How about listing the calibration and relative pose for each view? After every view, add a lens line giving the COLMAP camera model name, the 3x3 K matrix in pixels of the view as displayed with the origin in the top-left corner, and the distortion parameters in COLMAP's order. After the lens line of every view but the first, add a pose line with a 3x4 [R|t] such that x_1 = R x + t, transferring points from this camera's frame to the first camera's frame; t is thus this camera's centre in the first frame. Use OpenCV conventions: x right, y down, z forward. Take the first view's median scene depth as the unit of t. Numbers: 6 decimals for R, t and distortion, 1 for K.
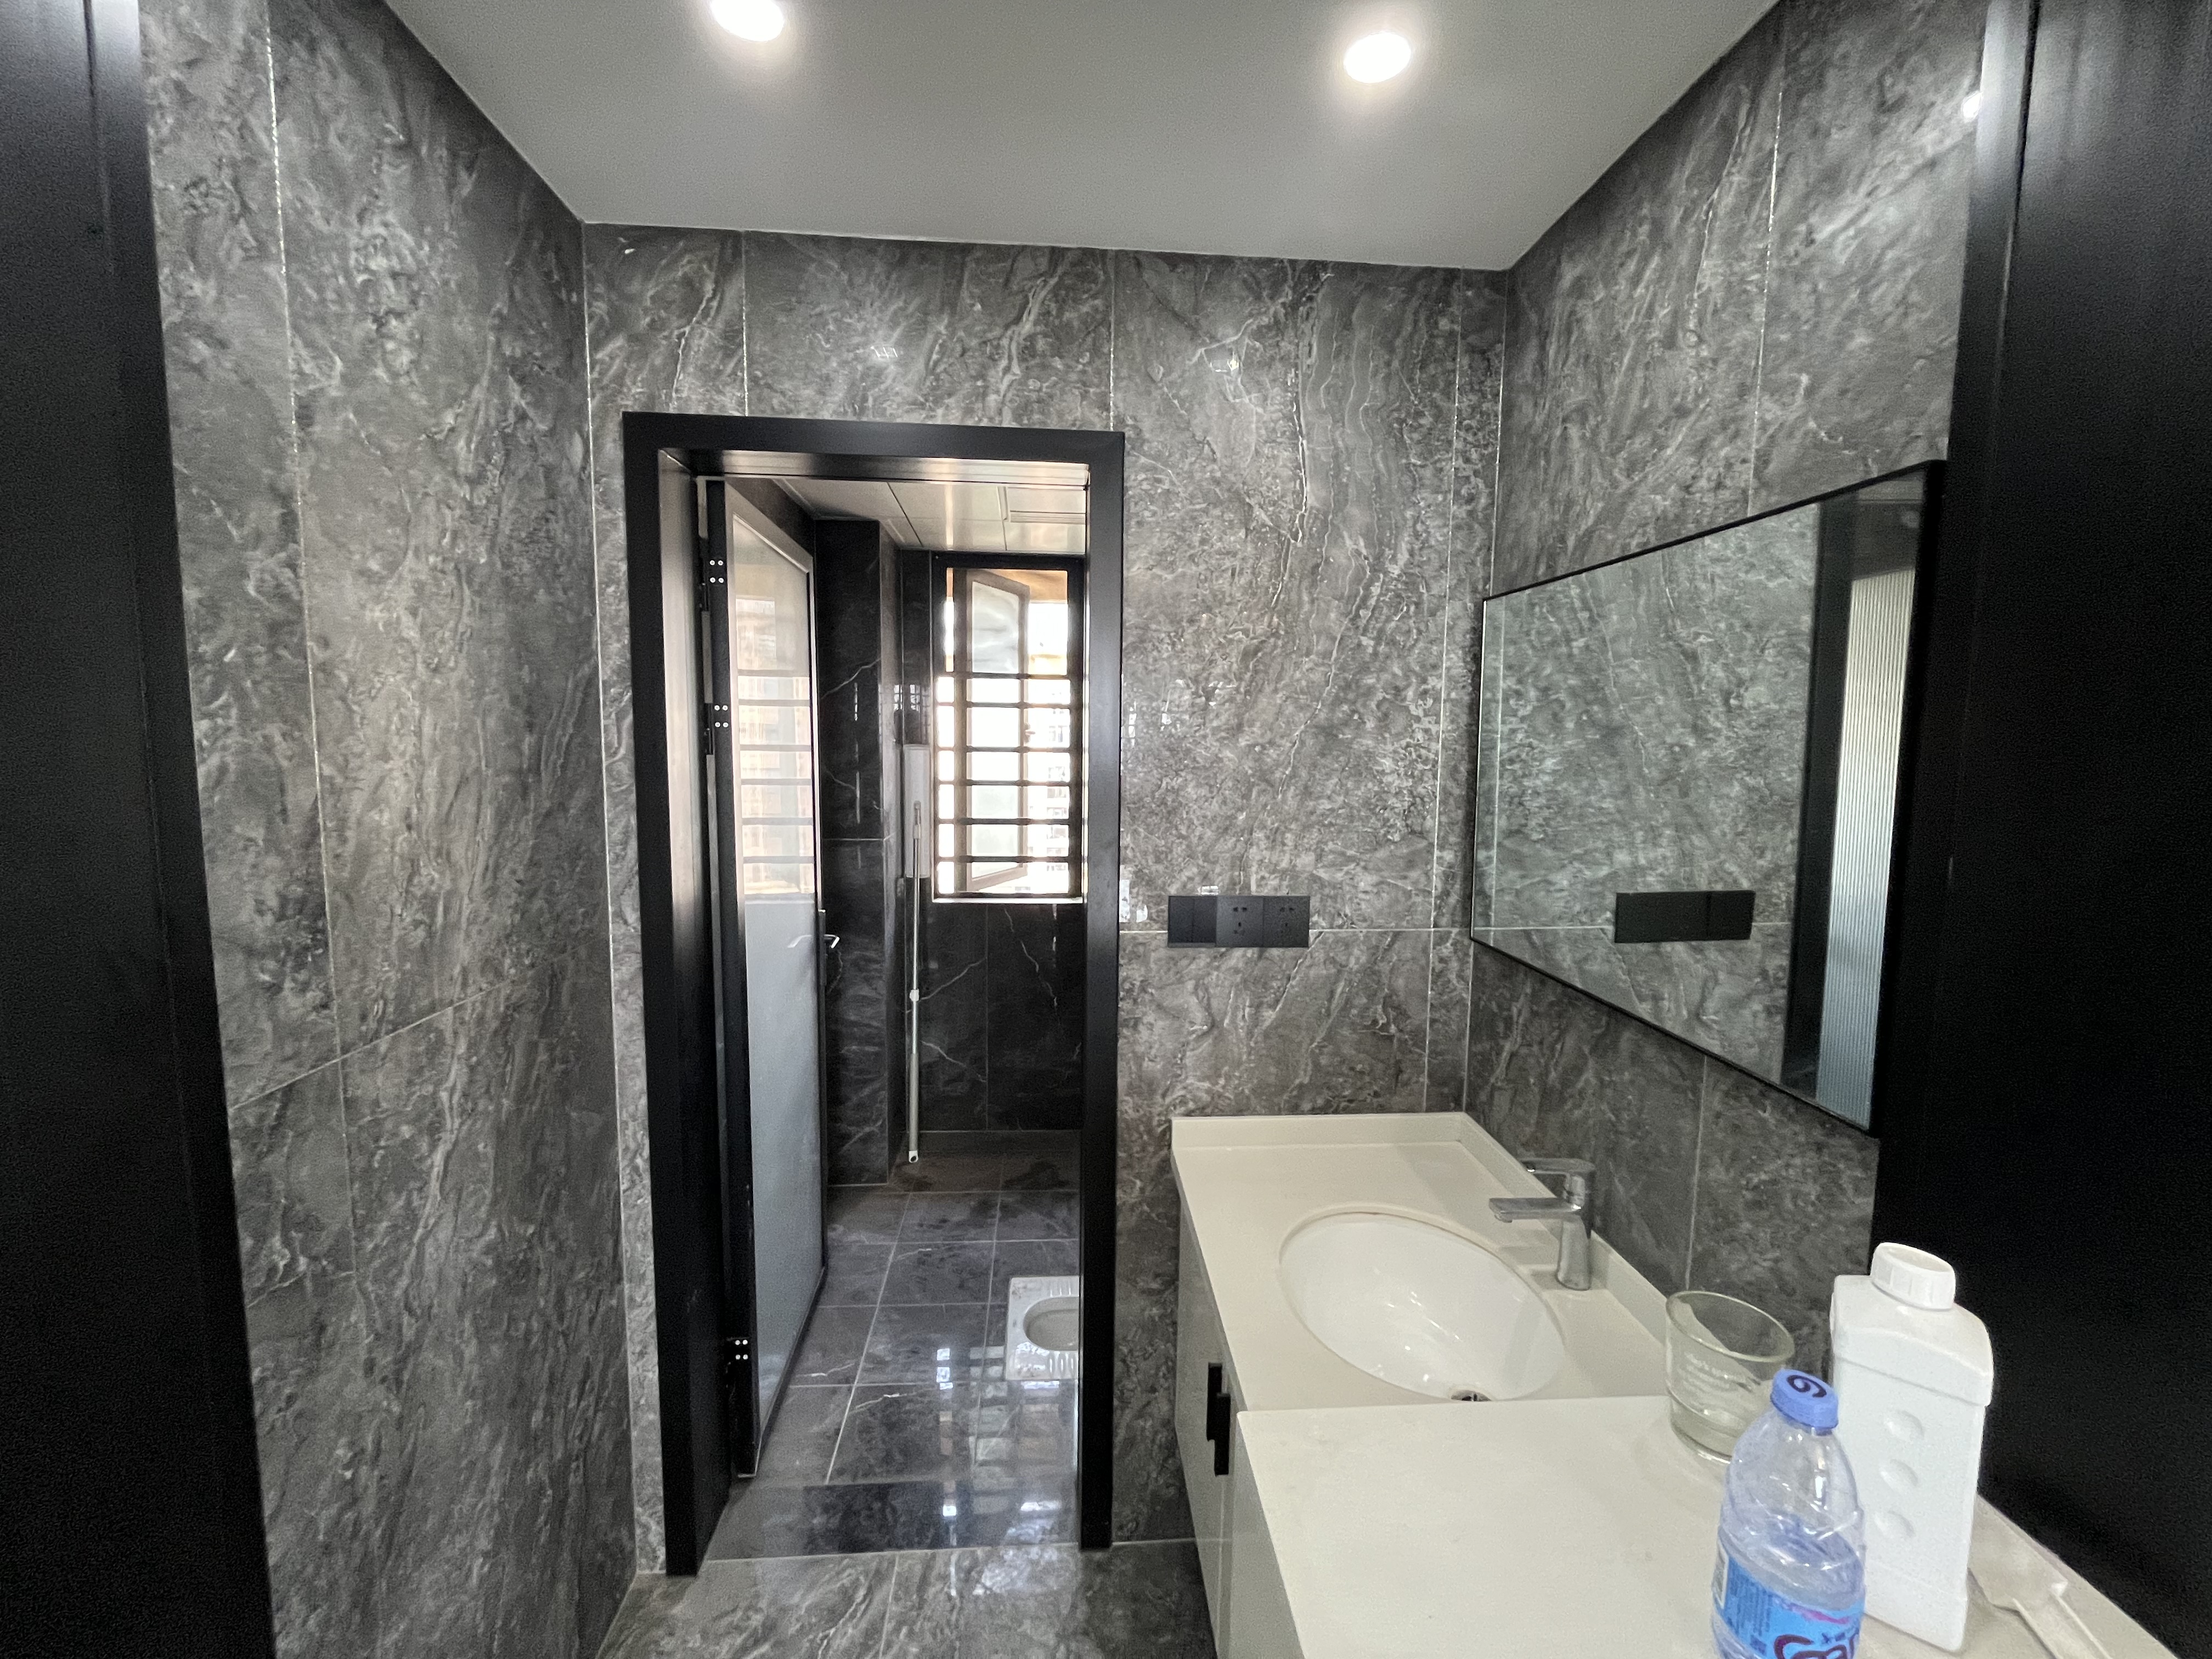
lens RADIAL K [[946.3, 0, 1109.7], [0, 946.3, 825.1], [0, 0, 1]] dist [-0.002433, -0.000290]
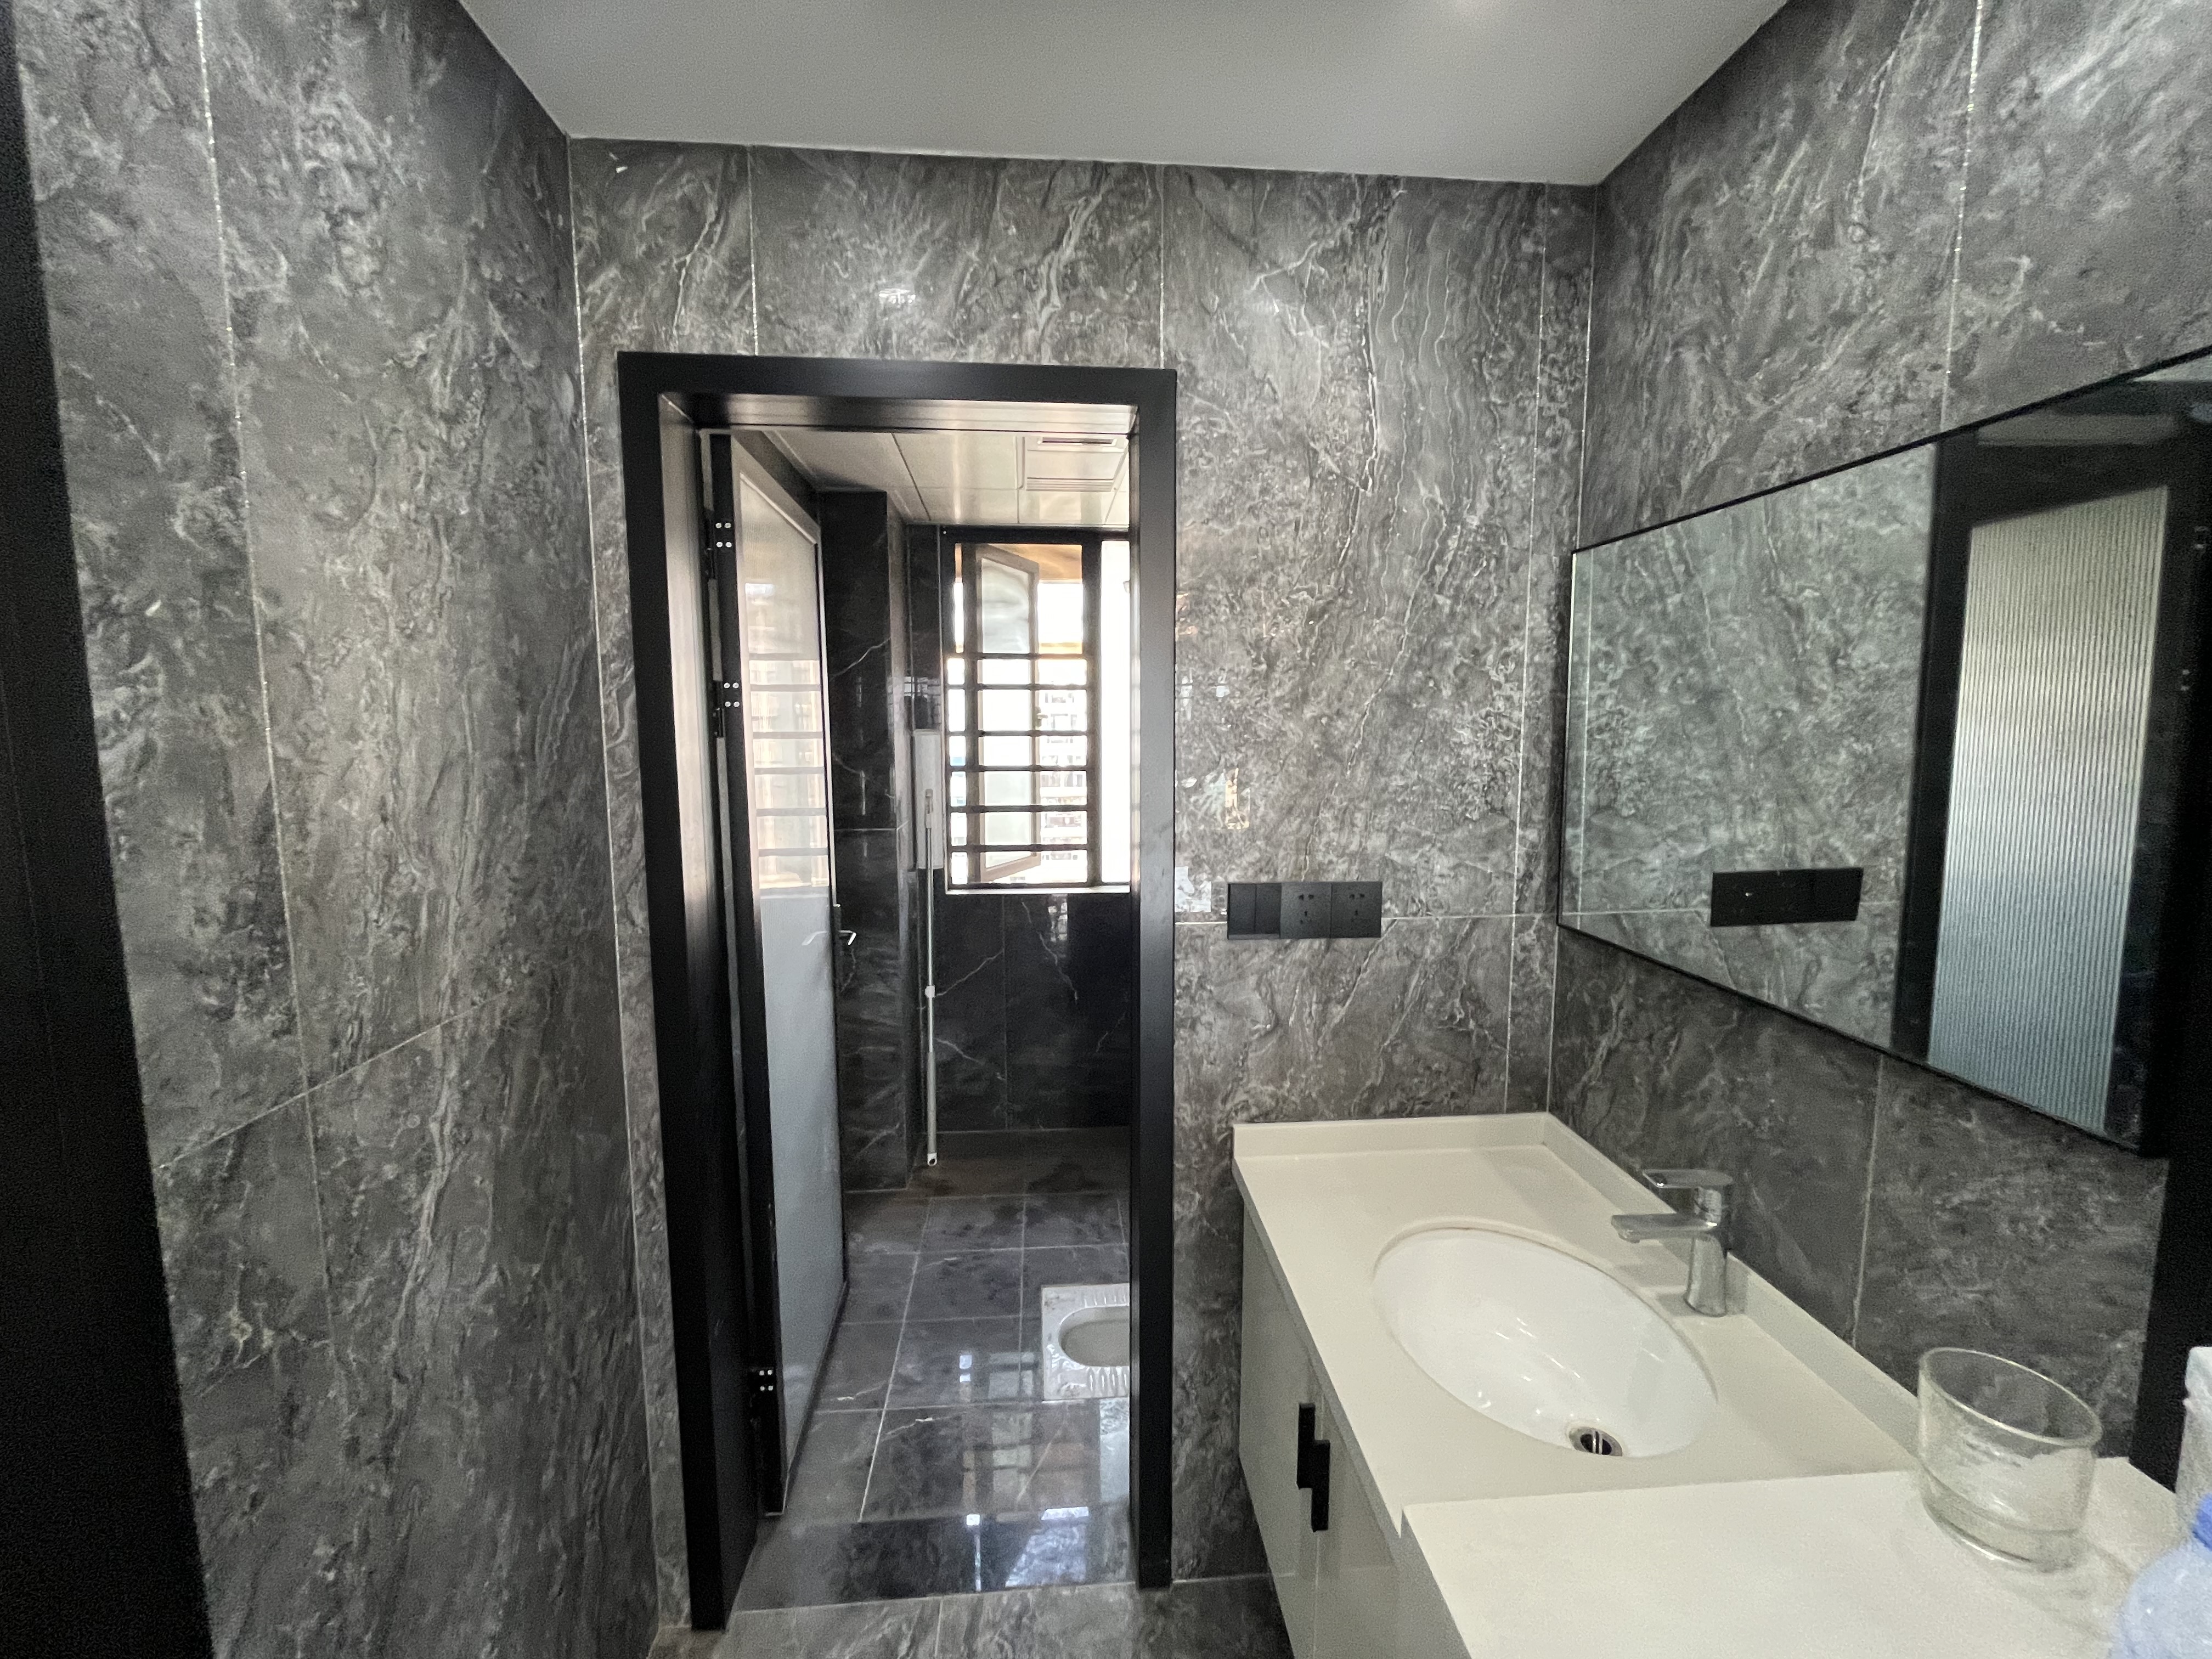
lens RADIAL K [[946.3, 0, 1109.7], [0, 946.3, 825.1], [0, 0, 1]] dist [-0.002433, -0.000290]
pose [[0.999849, -0.015951, 0.006876, -0.061121], [0.015863, 0.999795, 0.012576, 0.005505], [-0.007075, -0.012465, 0.999897, 0.094447]]
